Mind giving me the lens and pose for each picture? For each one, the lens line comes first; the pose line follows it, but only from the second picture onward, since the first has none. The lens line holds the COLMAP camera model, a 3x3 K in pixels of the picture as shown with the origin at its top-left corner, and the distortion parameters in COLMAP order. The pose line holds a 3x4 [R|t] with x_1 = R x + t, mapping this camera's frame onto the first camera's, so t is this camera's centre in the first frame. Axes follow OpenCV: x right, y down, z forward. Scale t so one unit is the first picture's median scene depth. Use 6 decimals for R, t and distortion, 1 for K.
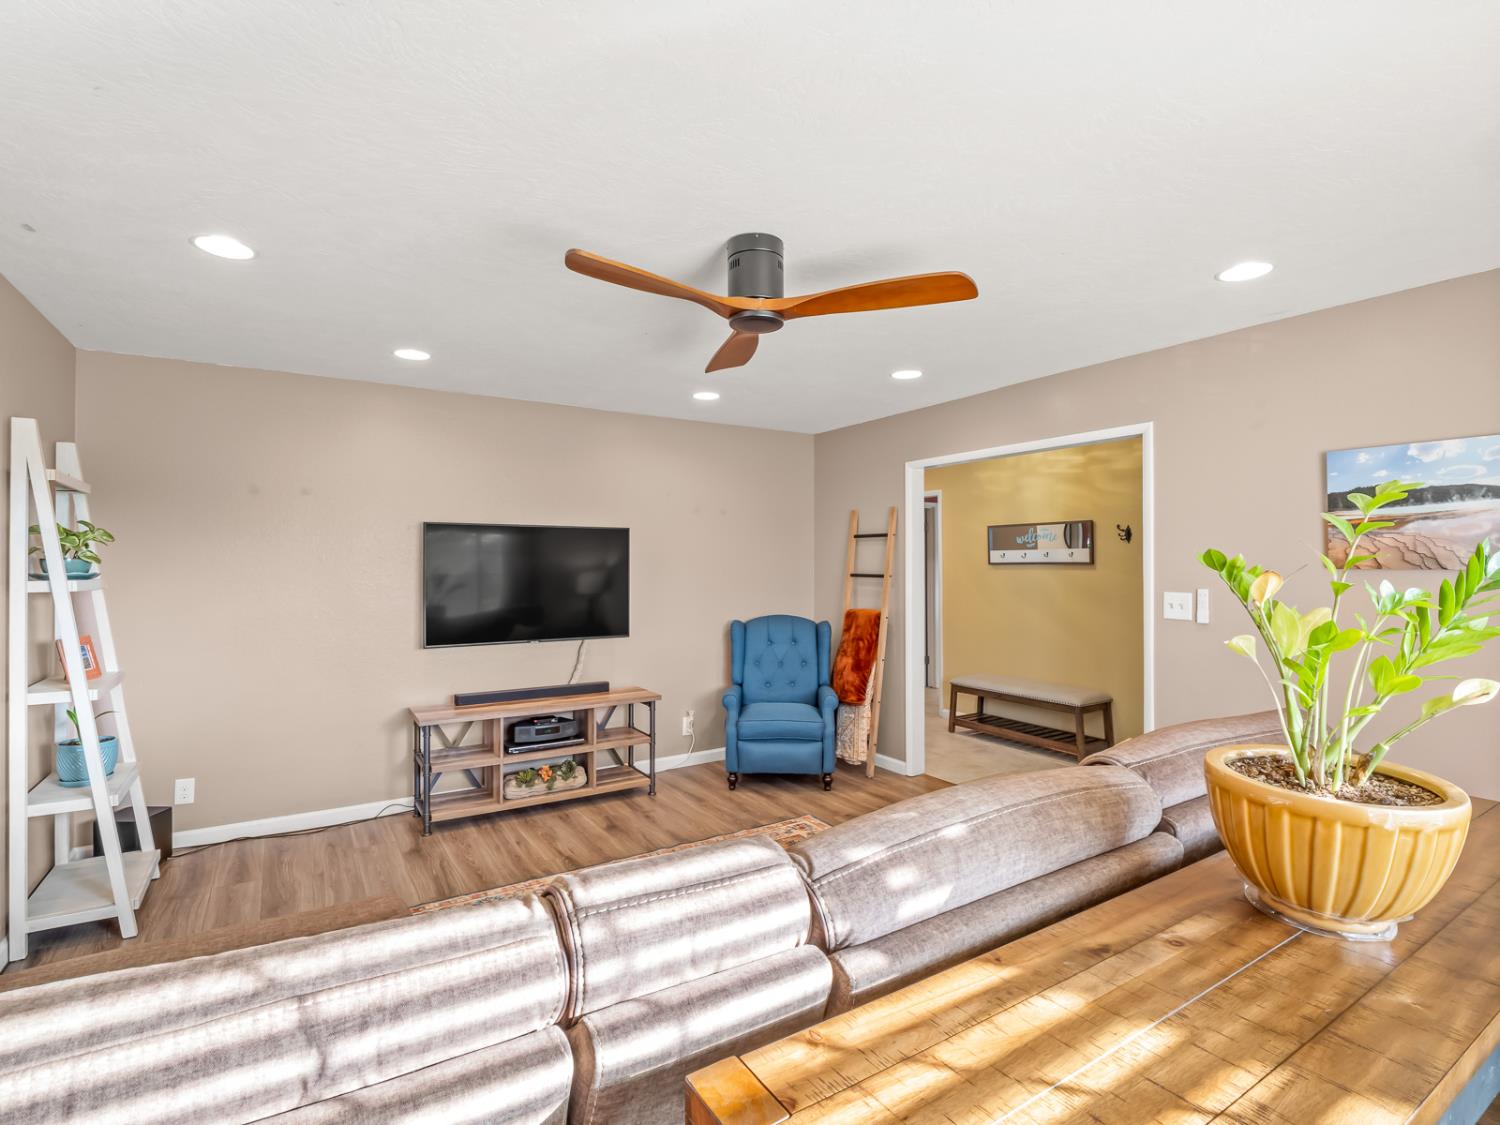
lens RADIAL K [[727.1, 0, 741.4], [0, 727.1, 557.1], [0, 0, 1]] dist [-0.019773, -0.002109]
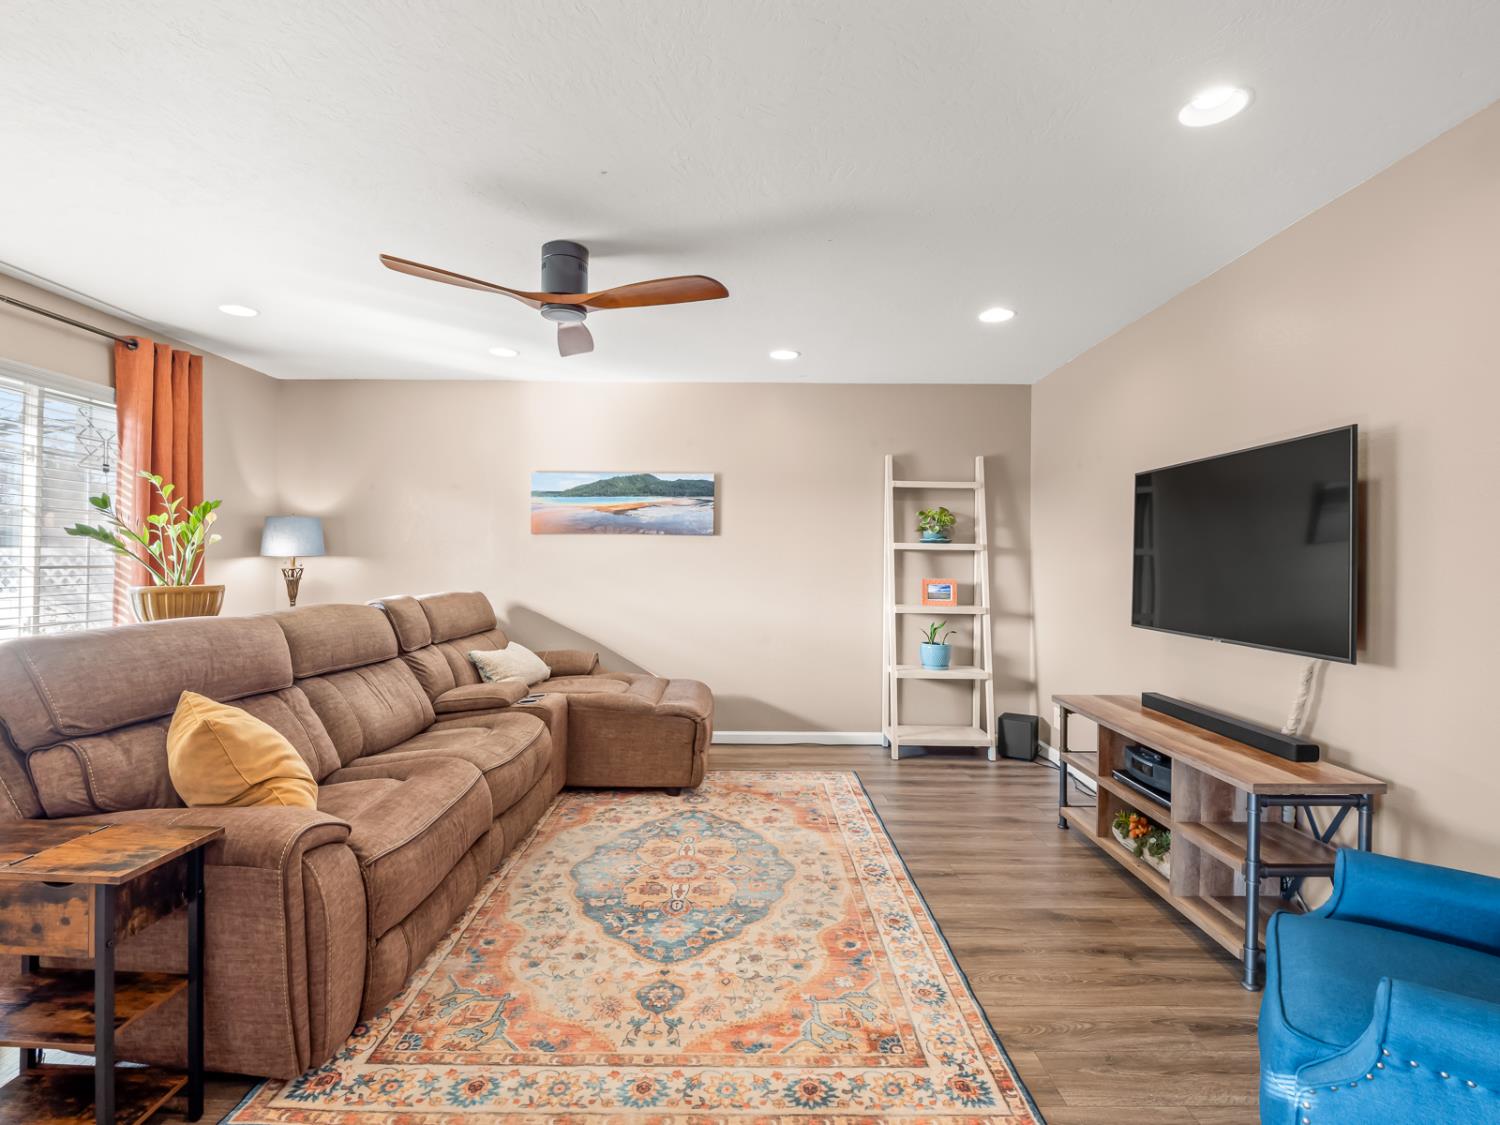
lens RADIAL K [[727.1, 0, 741.4], [0, 727.1, 557.1], [0, 0, 1]] dist [-0.019773, -0.002109]
pose [[-0.537306, -0.011418, -0.843310, 0.499483], [-0.004827, 0.999934, -0.010463, 0.057306], [0.843374, -0.001551, -0.537325, 1.066392]]
